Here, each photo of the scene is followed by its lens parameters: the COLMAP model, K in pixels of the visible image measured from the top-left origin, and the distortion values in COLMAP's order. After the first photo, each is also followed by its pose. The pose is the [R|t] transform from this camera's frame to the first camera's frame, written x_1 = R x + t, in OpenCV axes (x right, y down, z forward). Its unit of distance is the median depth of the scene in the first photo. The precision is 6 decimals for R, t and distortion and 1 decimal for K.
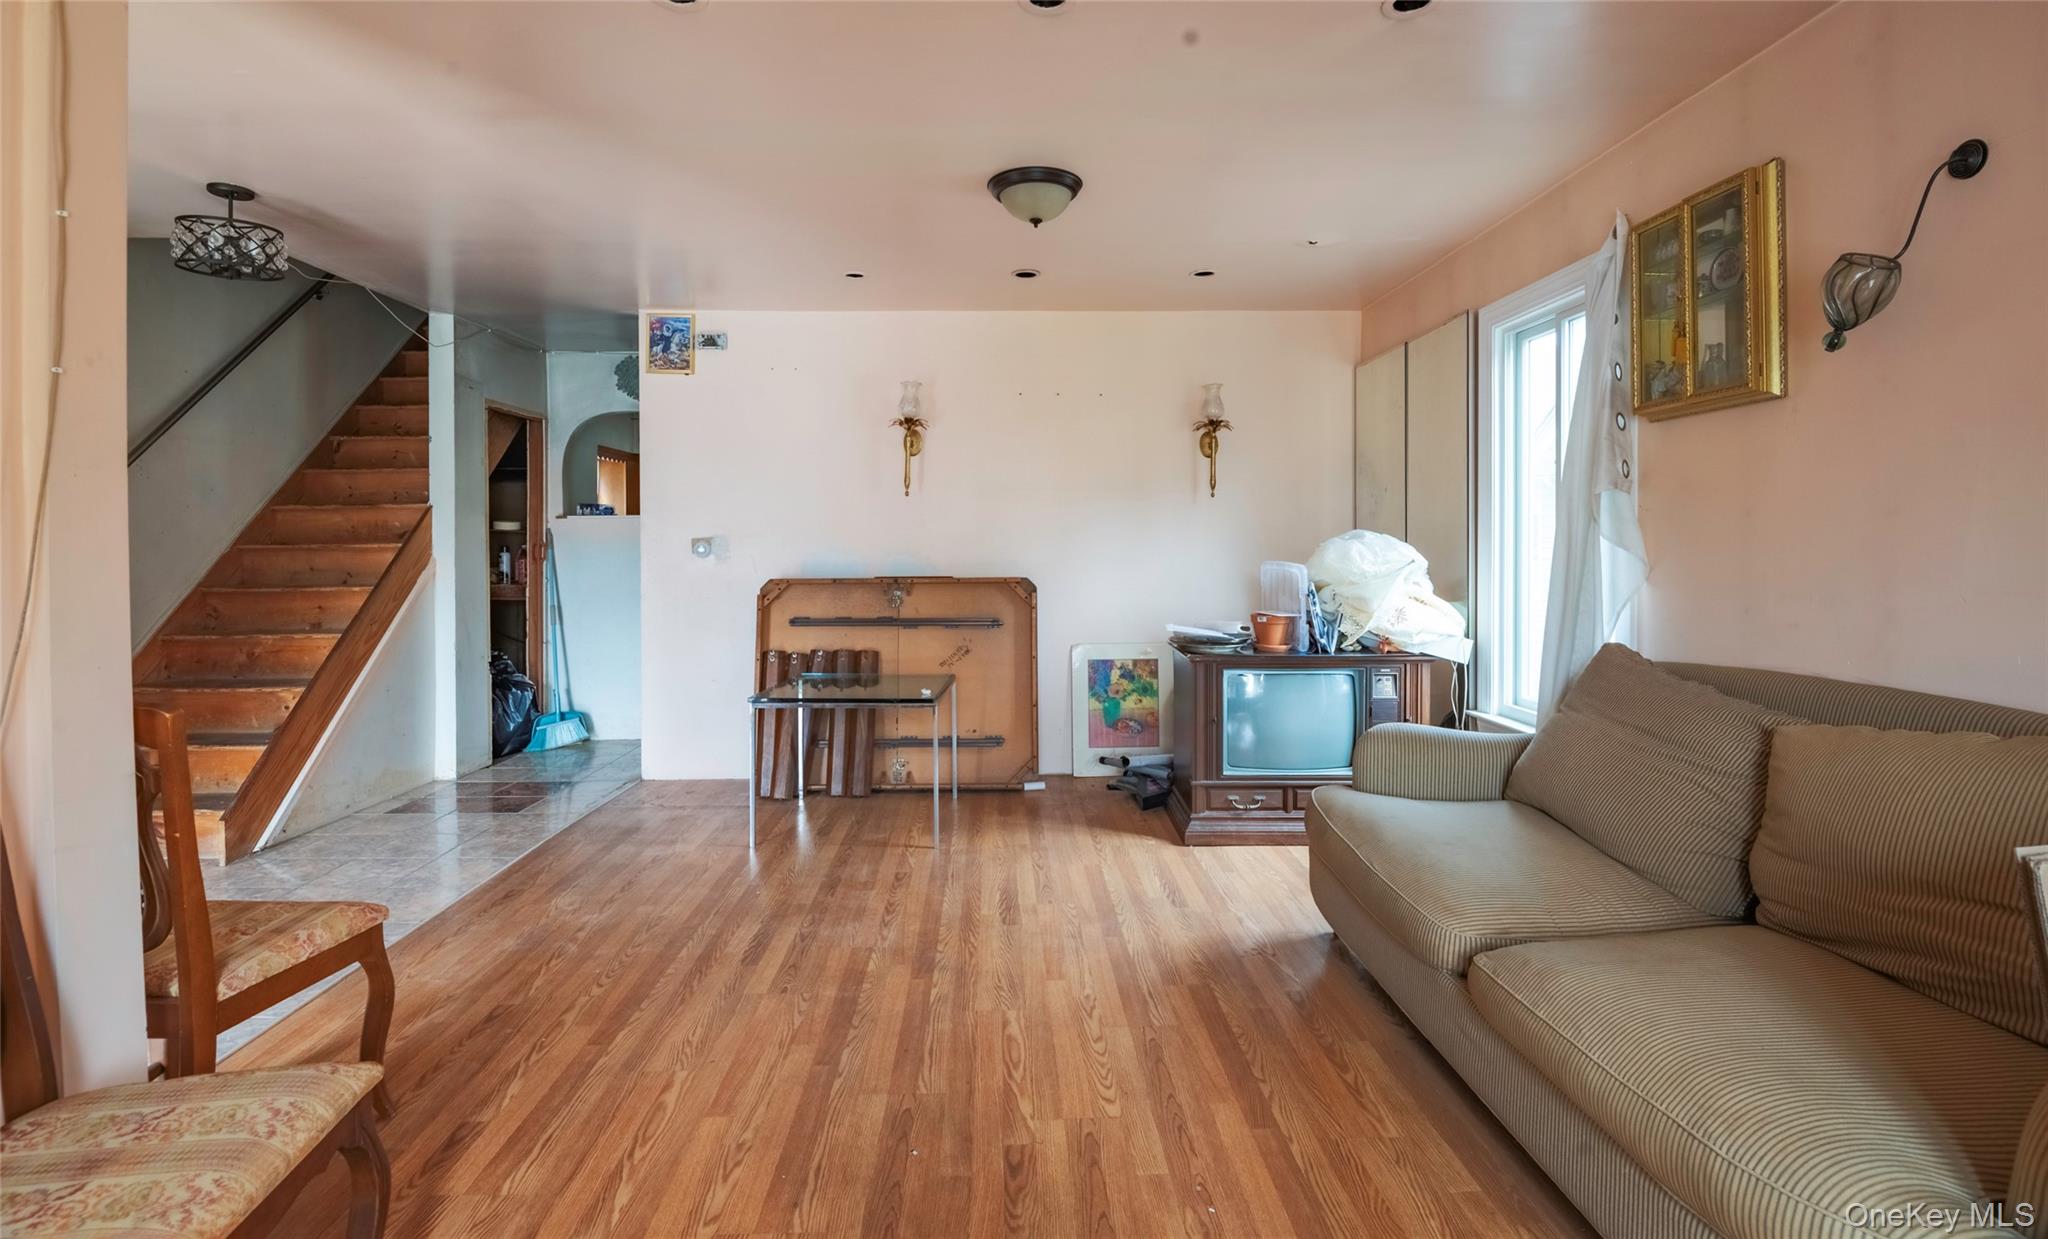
lens RADIAL K [[958.5, 0, 993.4], [0, 958.5, 526.5], [0, 0, 1]] dist [0.017280, -0.000016]
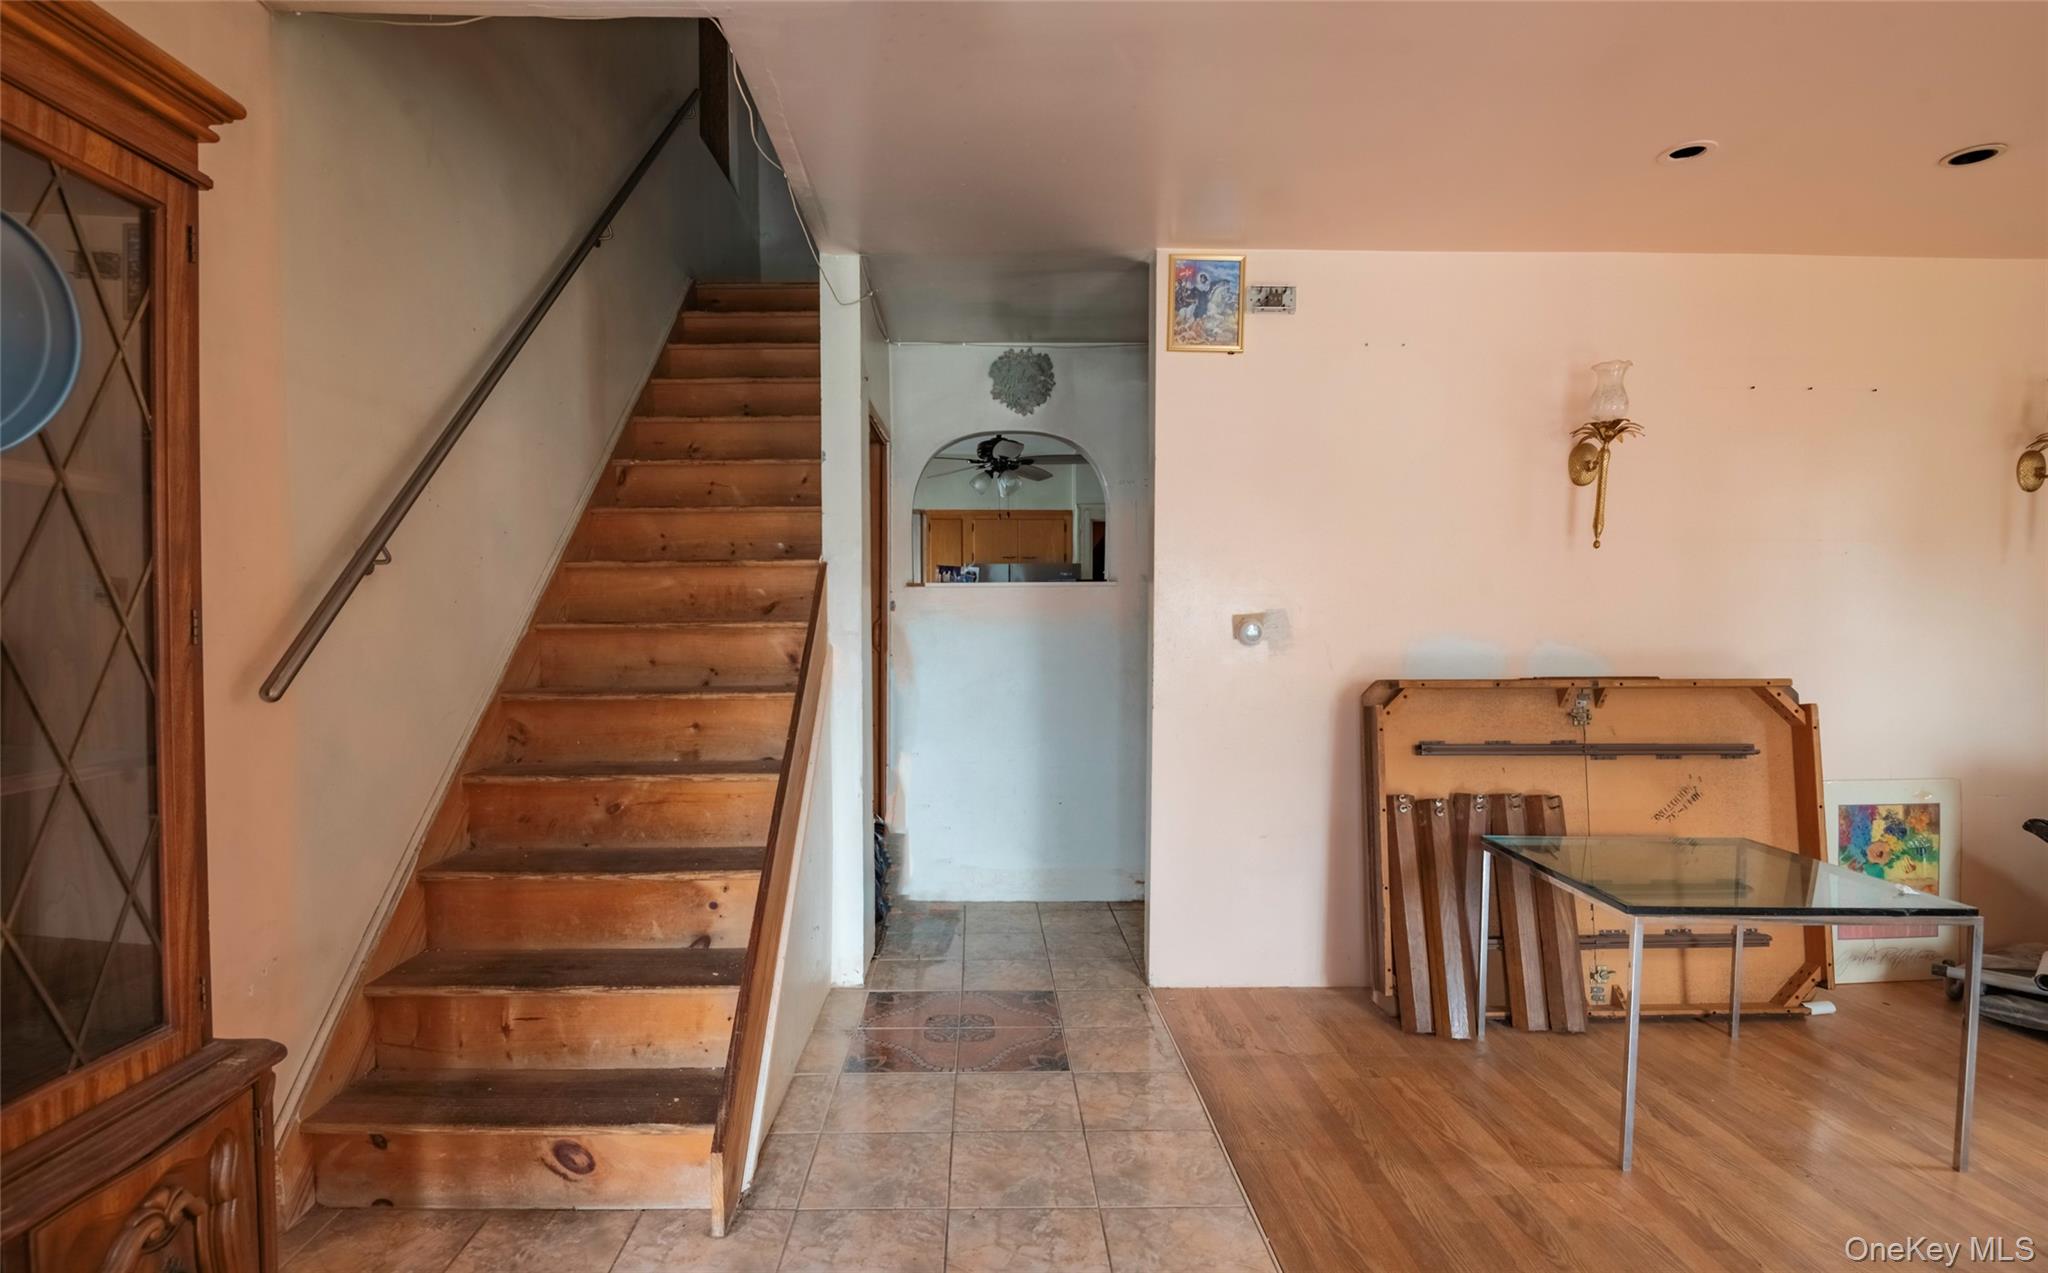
lens RADIAL K [[1009.4, 0, 1017.2], [0, 1009.4, 640.8], [0, 0, 1]] dist [-0.011923, -0.000351]
pose [[0.999919, 0.002322, 0.012543, -0.477654], [-0.002719, 0.999494, 0.031692, 0.008752], [-0.012463, -0.031724, 0.999419, 0.348193]]
